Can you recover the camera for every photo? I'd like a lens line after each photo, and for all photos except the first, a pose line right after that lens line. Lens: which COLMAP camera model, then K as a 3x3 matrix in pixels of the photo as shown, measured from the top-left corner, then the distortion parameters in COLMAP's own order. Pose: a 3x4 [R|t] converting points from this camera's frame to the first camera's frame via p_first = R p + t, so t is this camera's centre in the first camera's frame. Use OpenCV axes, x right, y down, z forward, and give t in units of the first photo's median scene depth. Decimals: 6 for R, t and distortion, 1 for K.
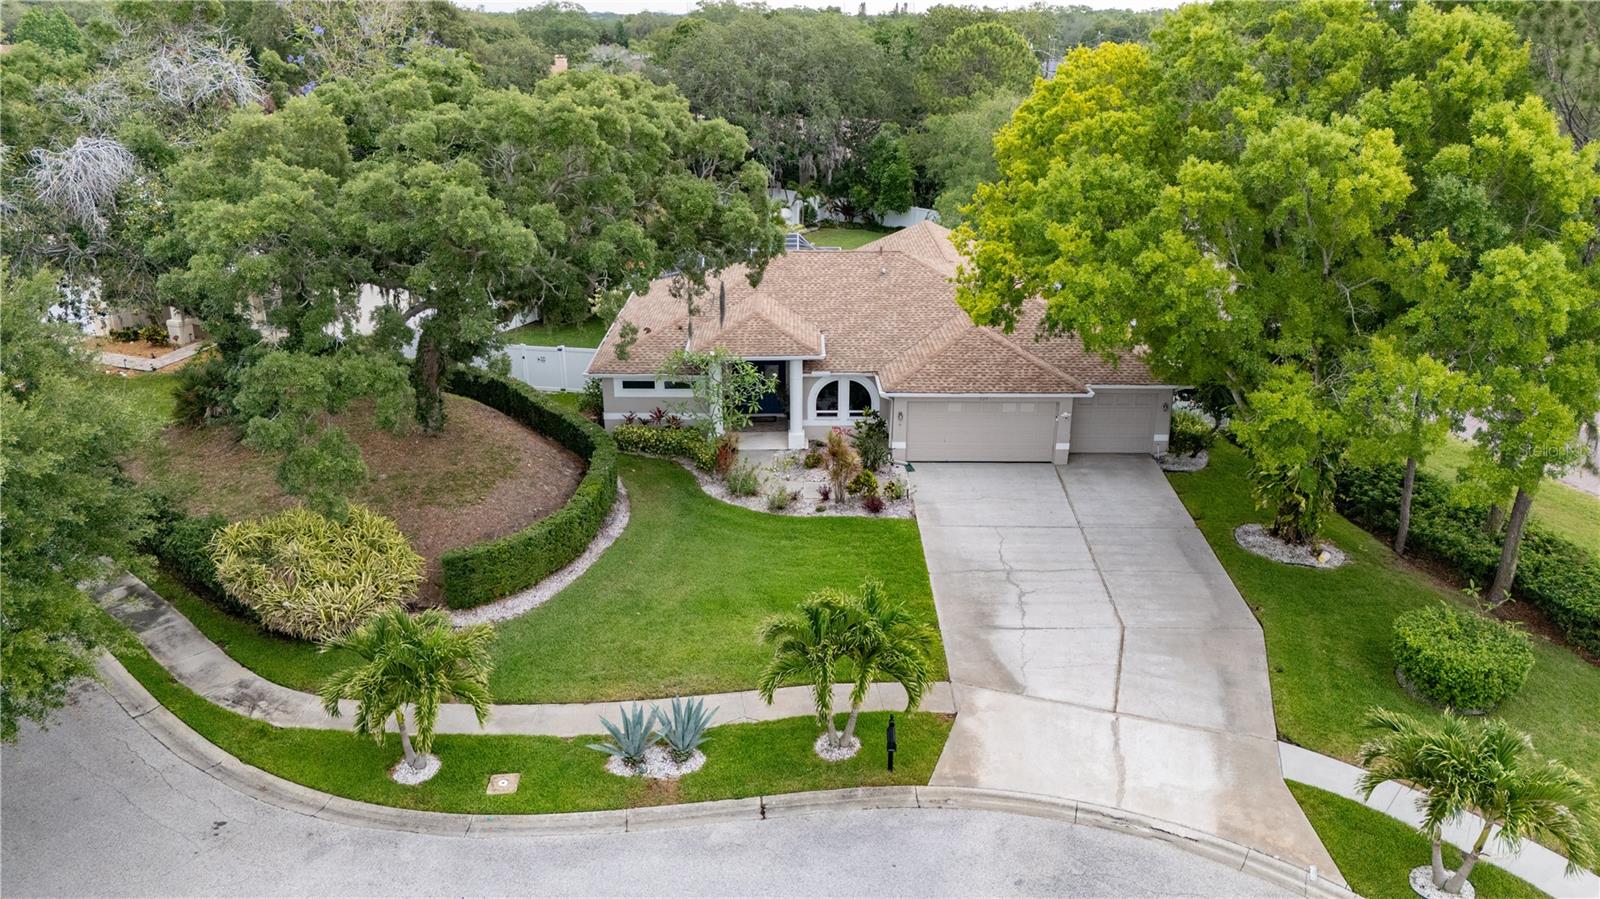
lens RADIAL K [[1182.4, 0, 809.4], [0, 1182.4, 449.6], [0, 0, 1]] dist [0.089399, -0.087681]
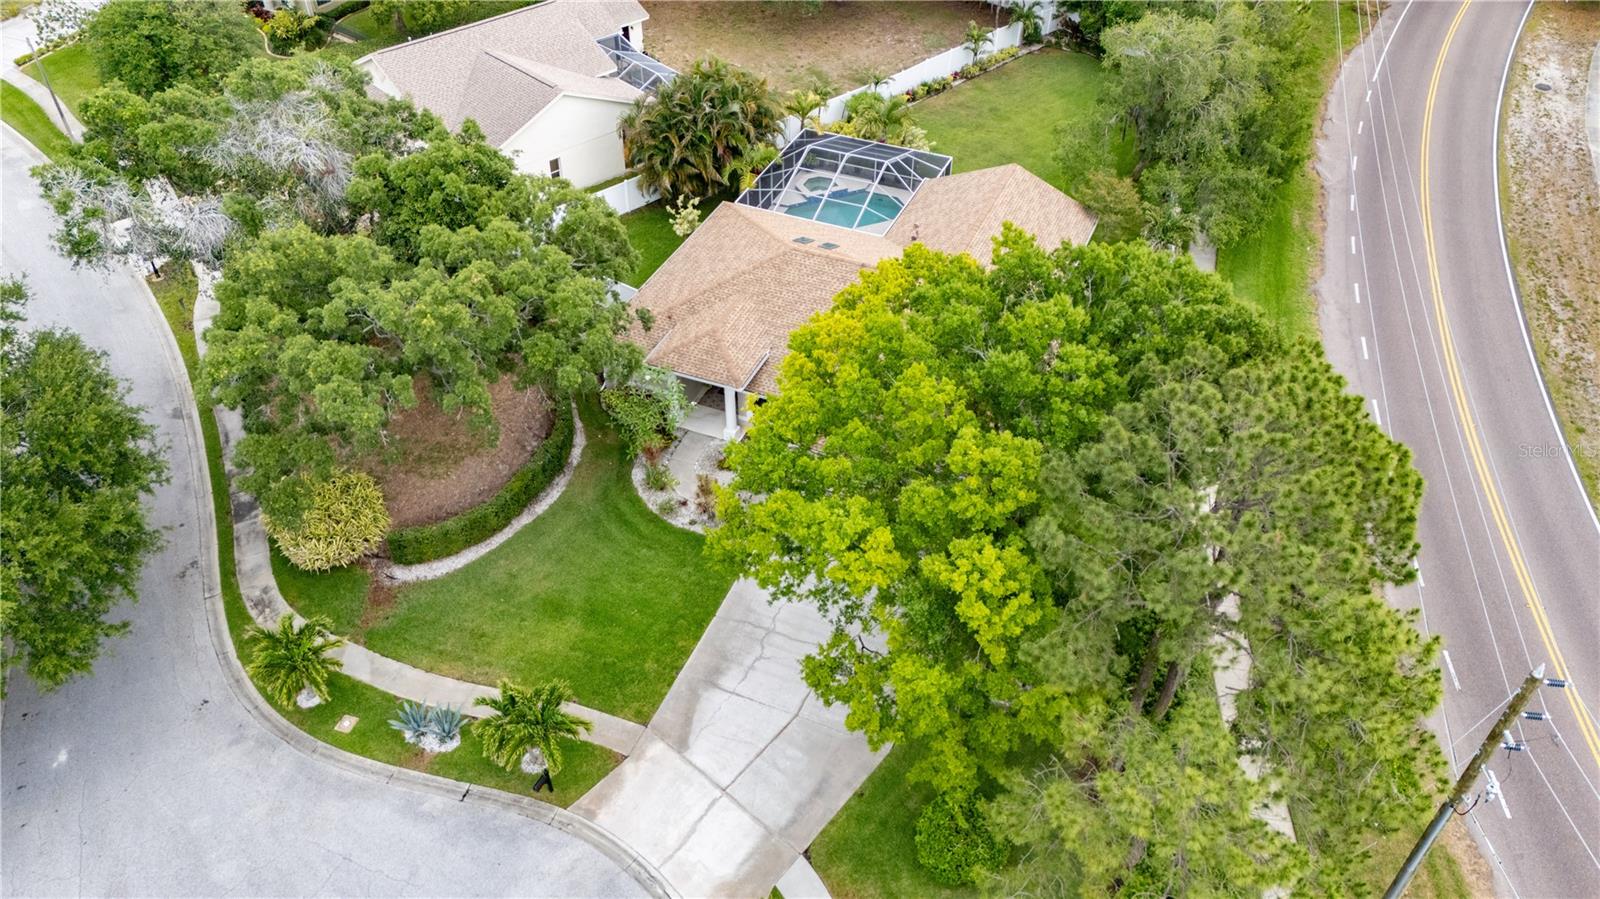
lens RADIAL K [[1182.4, 0, 809.4], [0, 1182.4, 449.6], [0, 0, 1]] dist [0.089399, -0.087681]
pose [[0.916548, 0.261841, -0.302290, 0.671427], [-0.135332, 0.914339, 0.381666, -0.720866], [0.376331, -0.308905, 0.873471, -0.105803]]
